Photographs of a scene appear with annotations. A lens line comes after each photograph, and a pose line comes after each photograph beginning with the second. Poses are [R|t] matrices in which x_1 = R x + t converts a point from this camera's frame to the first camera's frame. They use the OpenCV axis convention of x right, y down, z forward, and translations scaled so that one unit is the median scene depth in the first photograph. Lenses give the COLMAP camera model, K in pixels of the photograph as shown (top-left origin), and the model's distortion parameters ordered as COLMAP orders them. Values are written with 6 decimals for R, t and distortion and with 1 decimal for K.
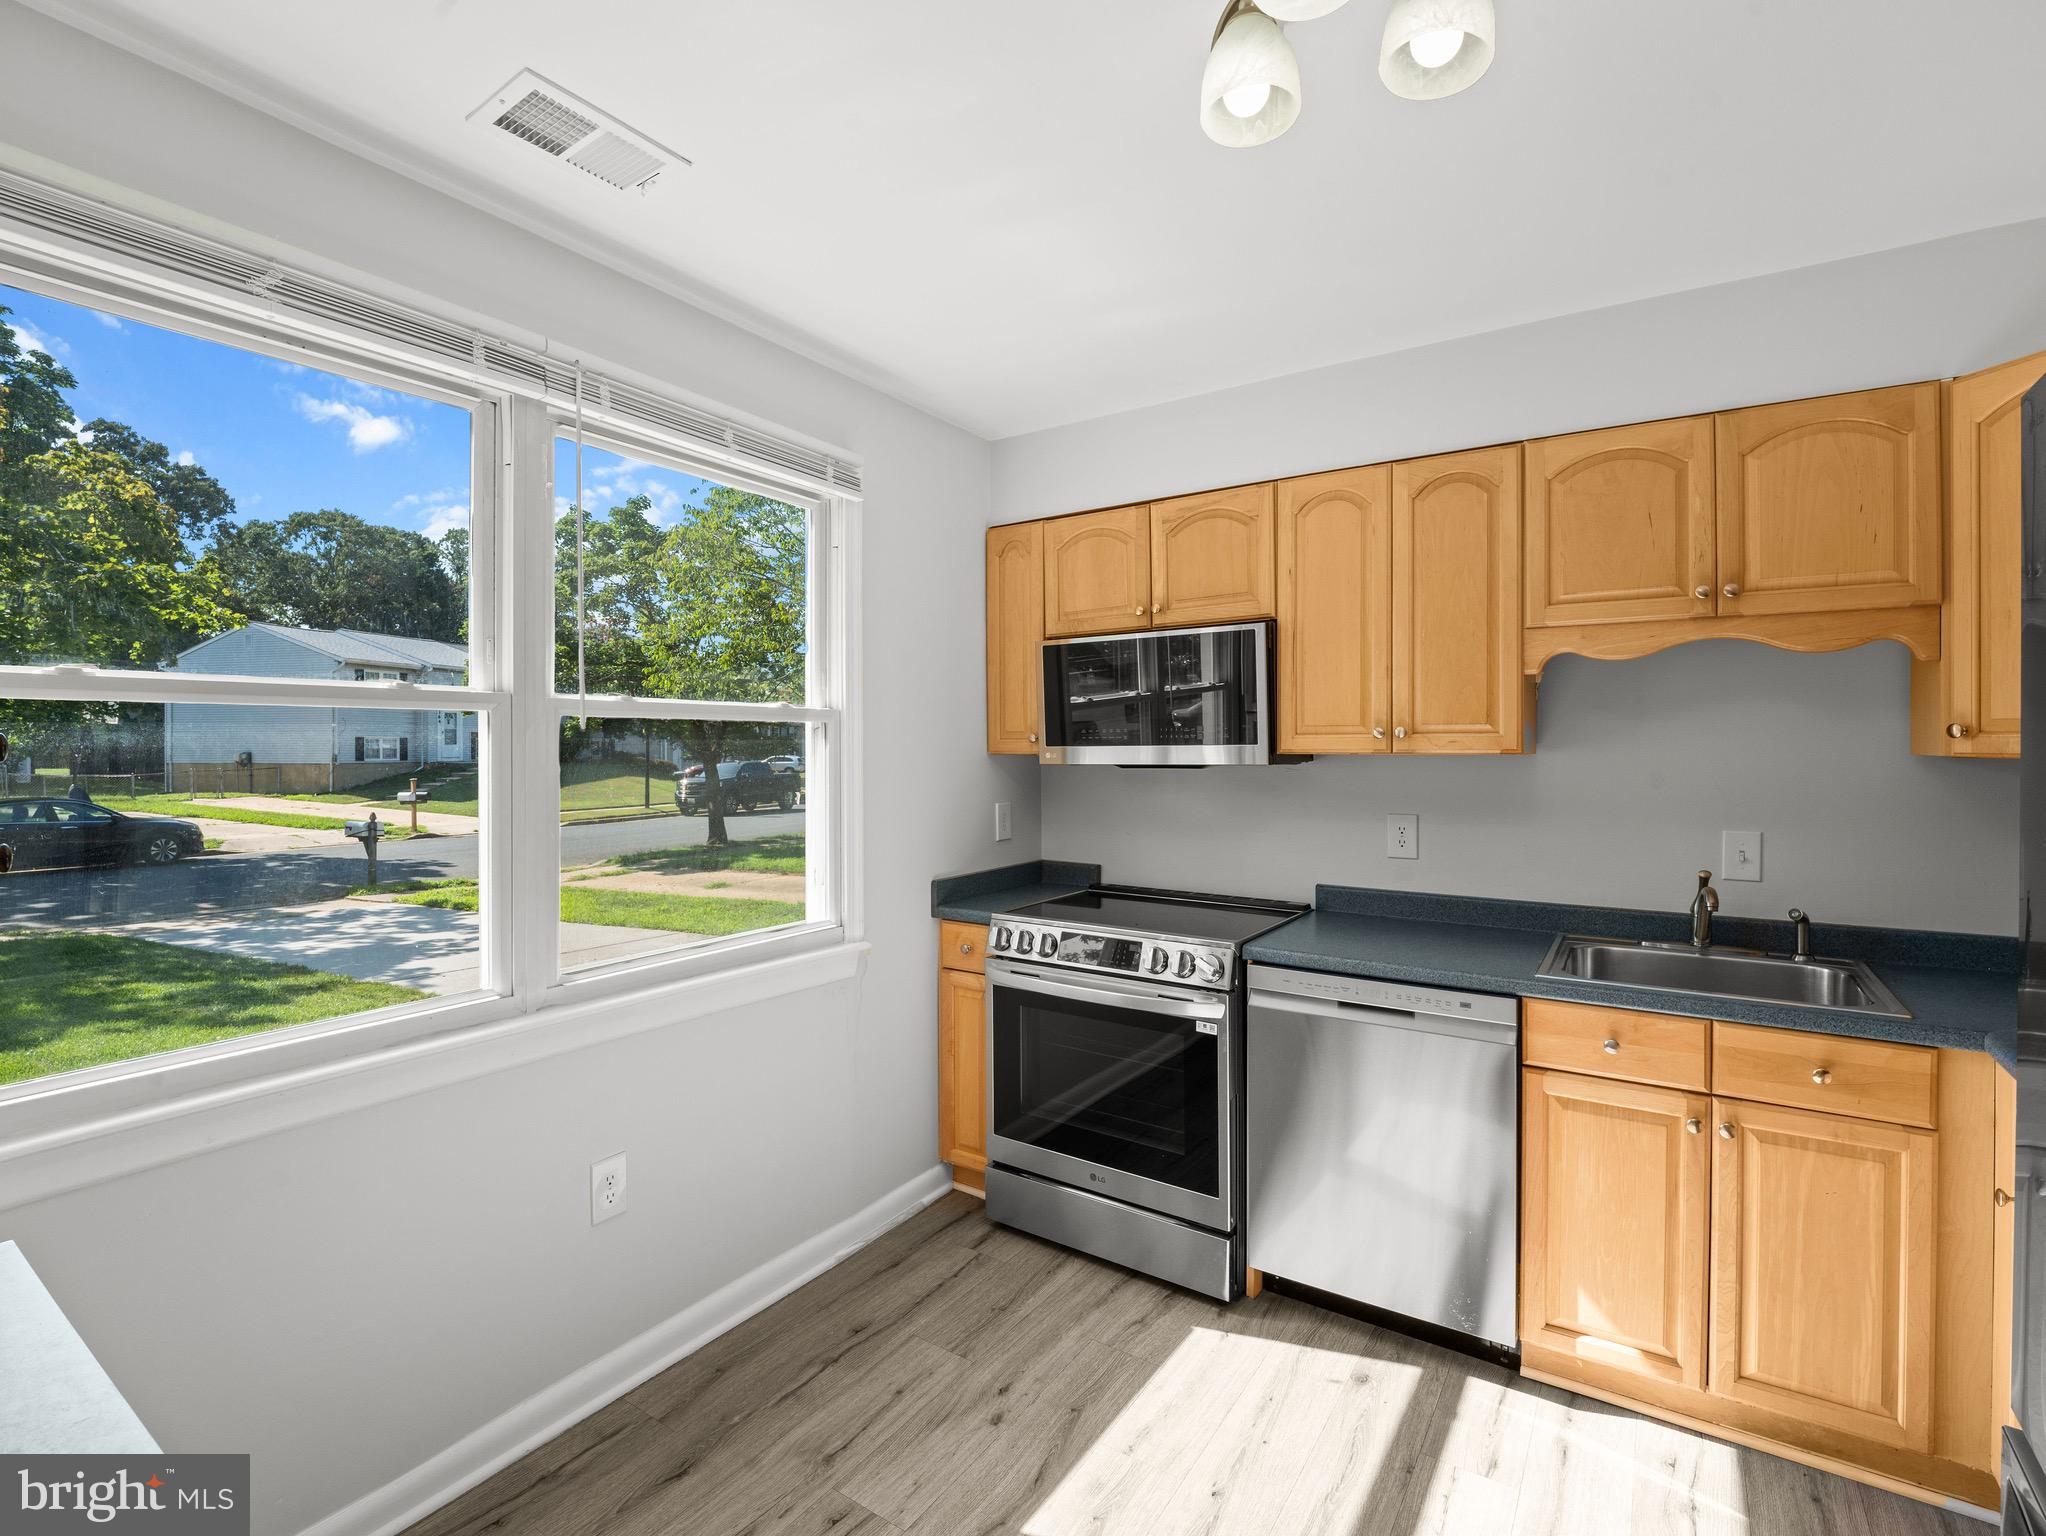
lens RADIAL K [[956.7, 0, 1020.9], [0, 956.7, 749.0], [0, 0, 1]] dist [-0.000291, -0.007461]
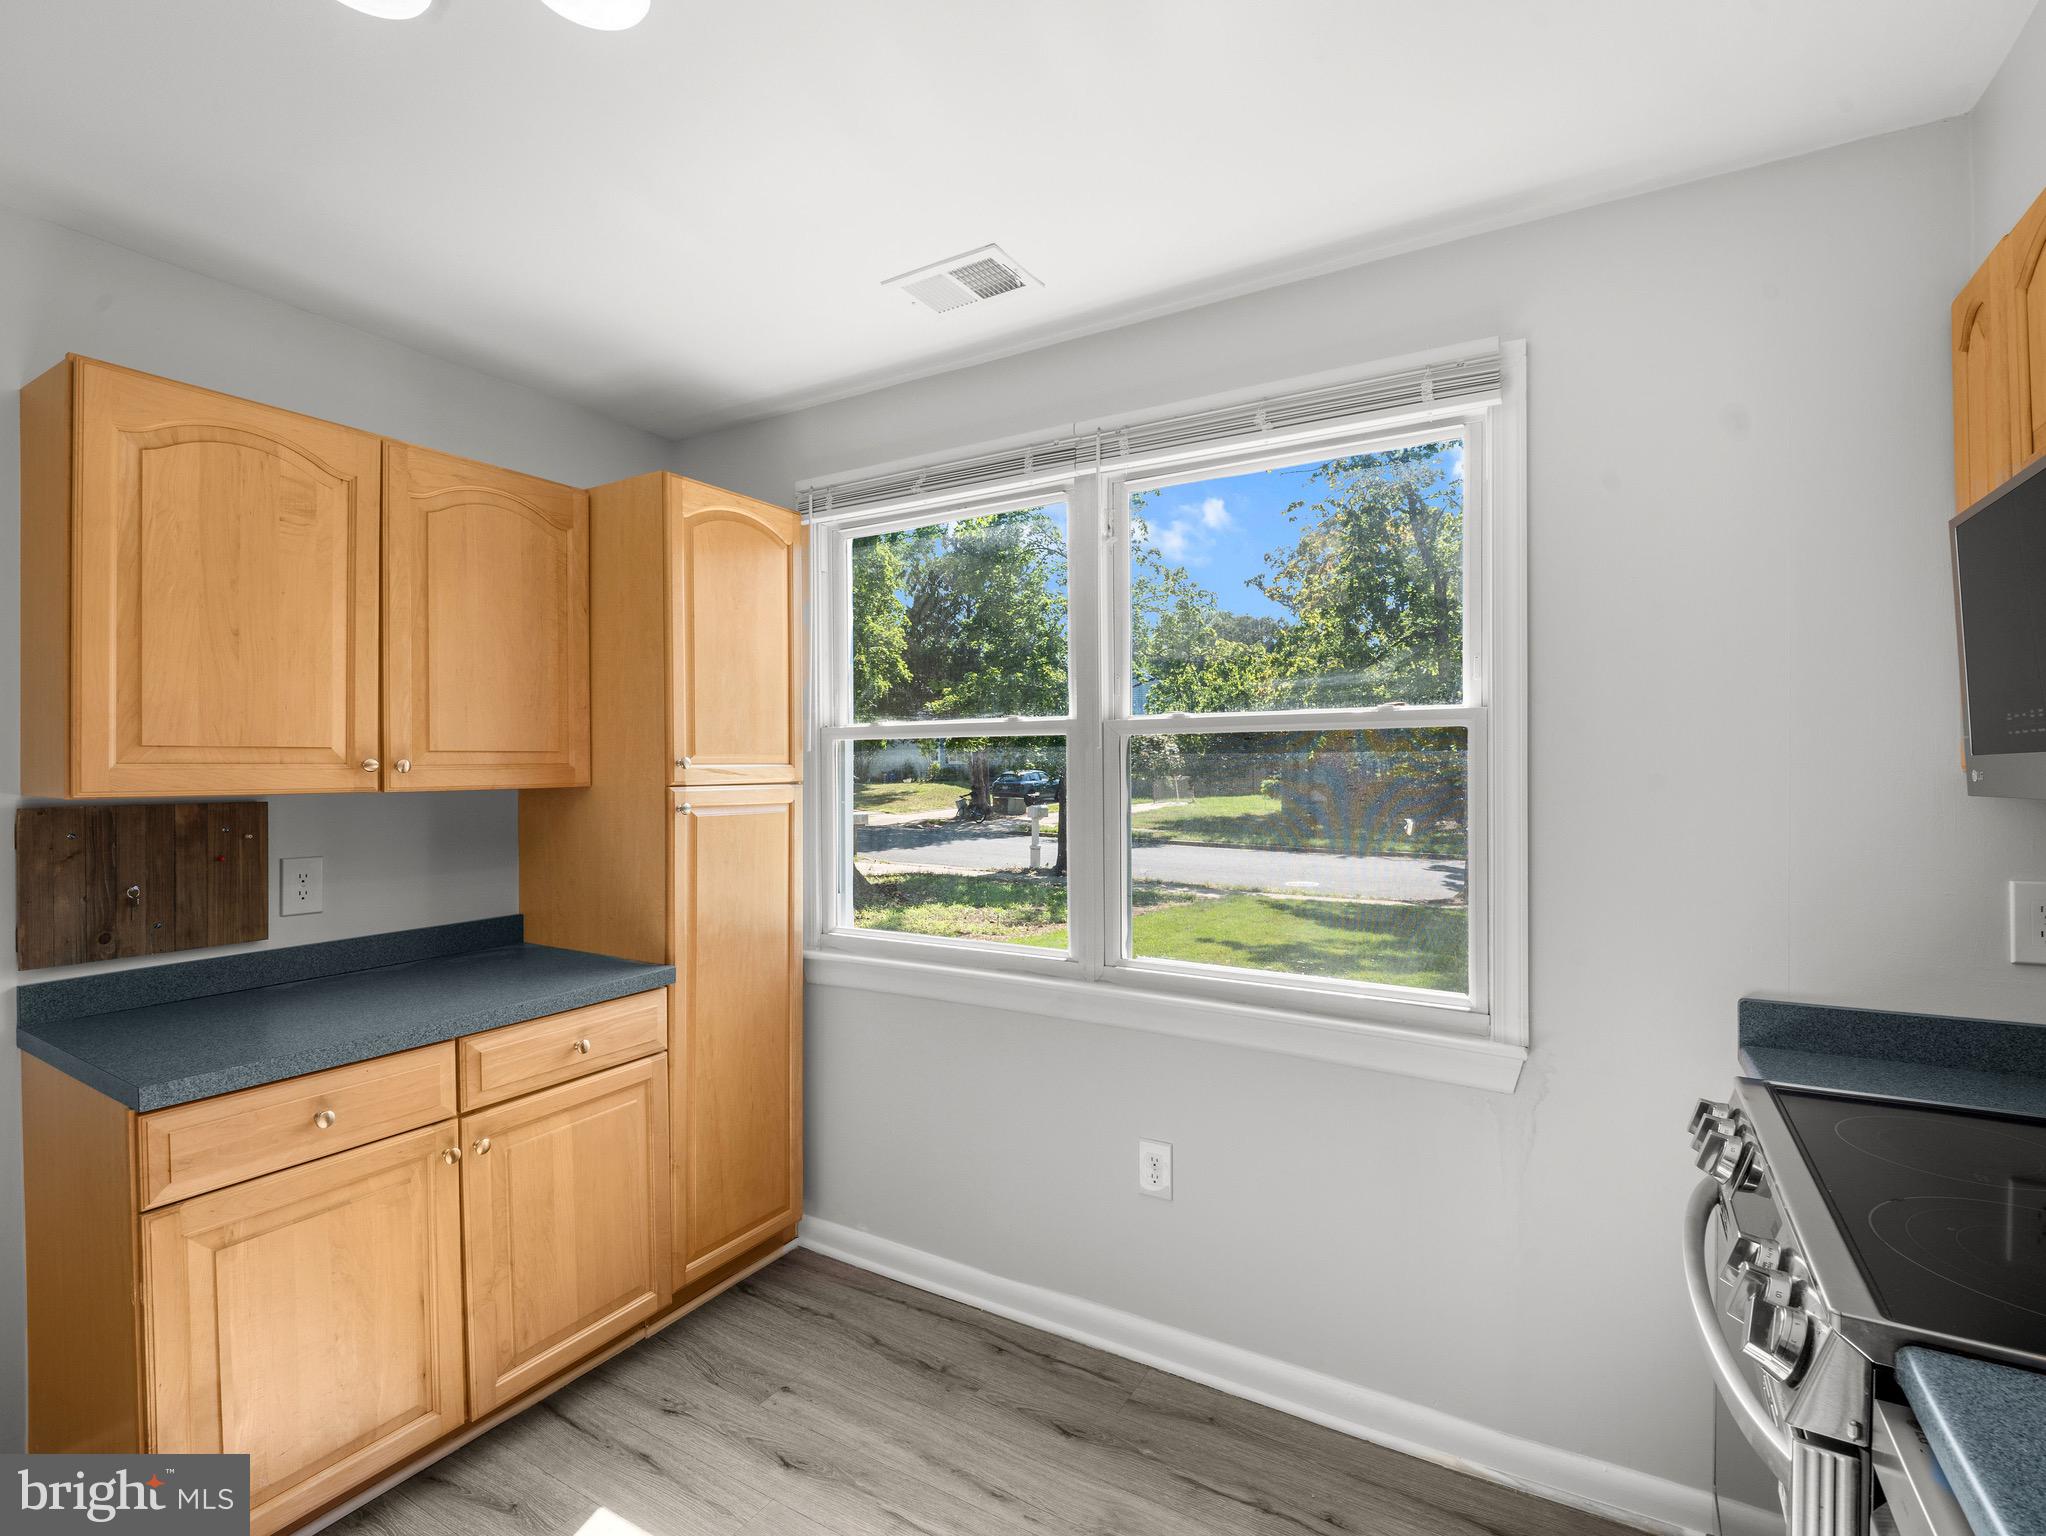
lens RADIAL K [[956.7, 0, 1020.9], [0, 956.7, 771.3], [0, 0, 1]] dist [-0.000291, -0.007461]
pose [[0.055997, 0.003598, -0.998424, 0.528426], [-0.000391, 0.999994, 0.003582, 0.003401], [0.998431, 0.000189, 0.055998, 0.649385]]
